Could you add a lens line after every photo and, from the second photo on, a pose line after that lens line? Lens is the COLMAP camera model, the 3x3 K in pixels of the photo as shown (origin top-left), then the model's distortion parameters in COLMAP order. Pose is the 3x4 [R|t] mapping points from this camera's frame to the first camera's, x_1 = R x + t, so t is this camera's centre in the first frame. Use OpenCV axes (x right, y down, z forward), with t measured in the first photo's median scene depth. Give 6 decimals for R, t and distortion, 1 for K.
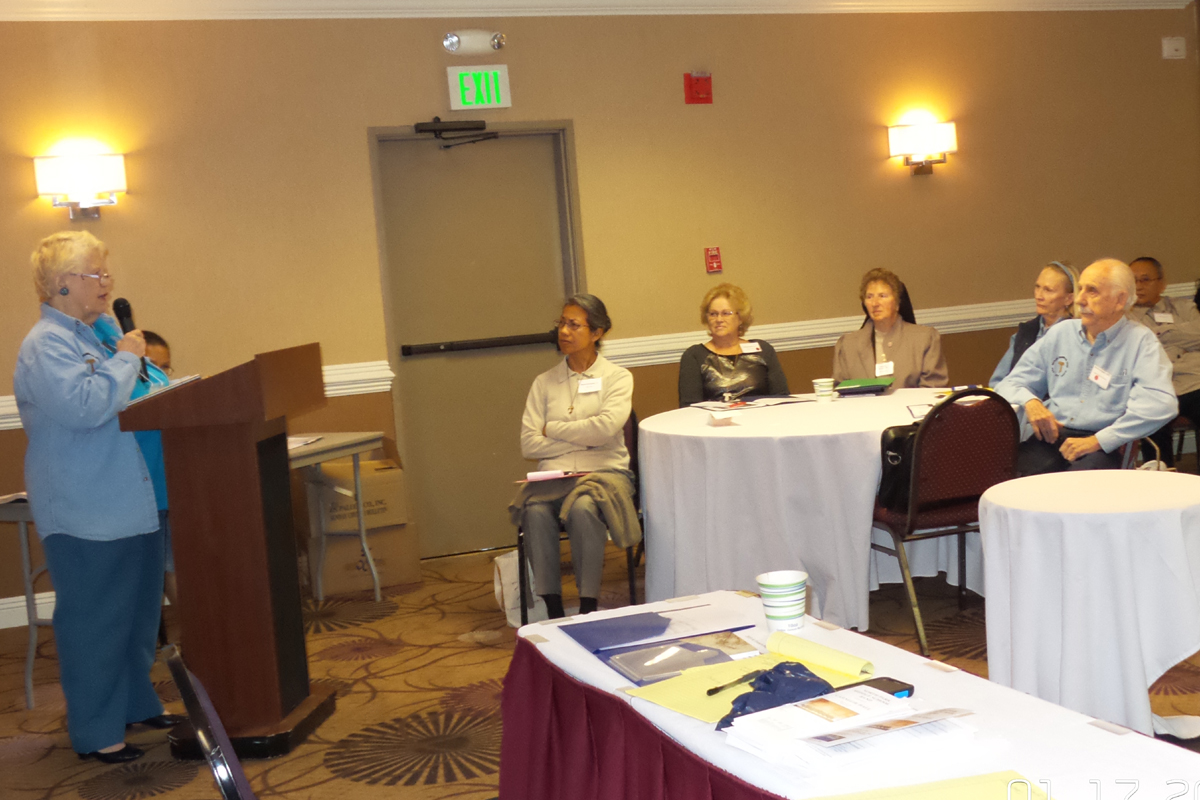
lens RADIAL K [[1445.3, 0, 600.0], [0, 1445.3, 400.0], [0, 0, 1]] dist [0.000065, -0.004513]
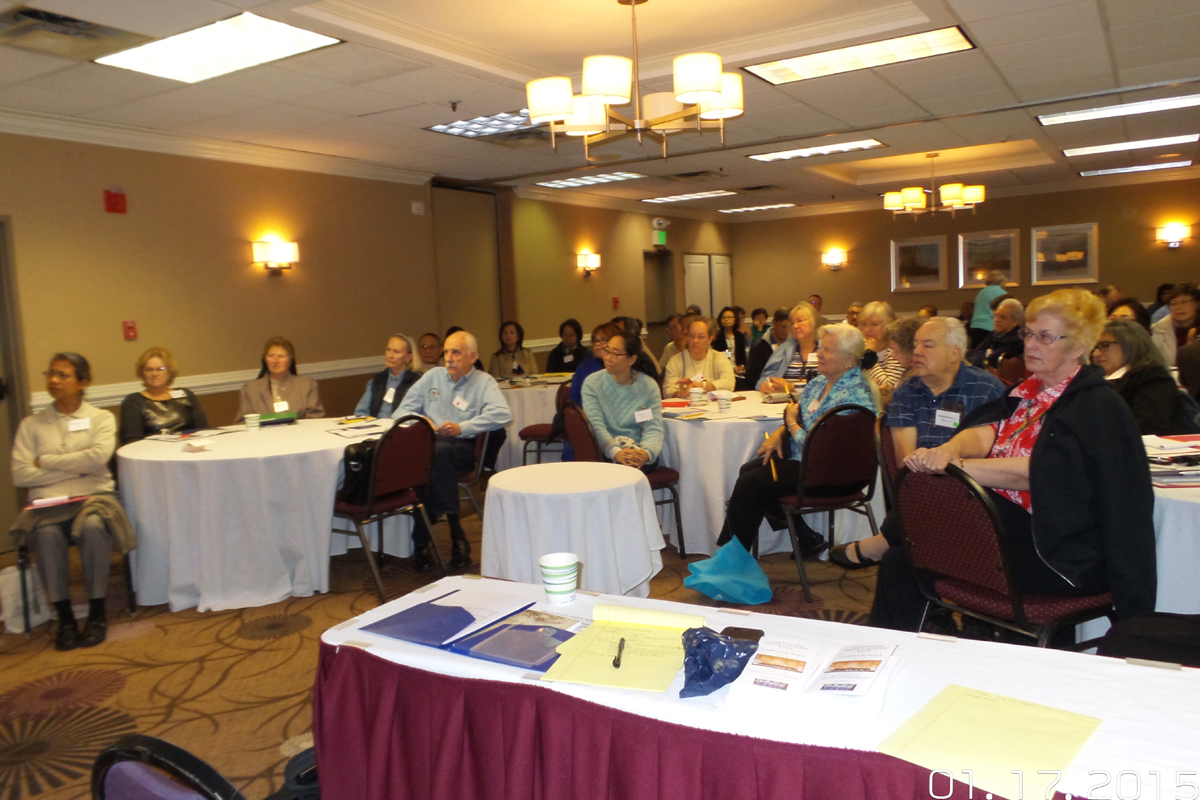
lens RADIAL K [[913.7, 0, 577.8], [0, 913.7, 374.9], [0, 0, 1]] dist [0.001927, 0.005708]
pose [[0.820957, -0.009642, 0.570908, -0.101492], [0.042677, 0.998097, -0.044512, -0.000031], [-0.569393, 0.060907, 0.819806, 0.109979]]
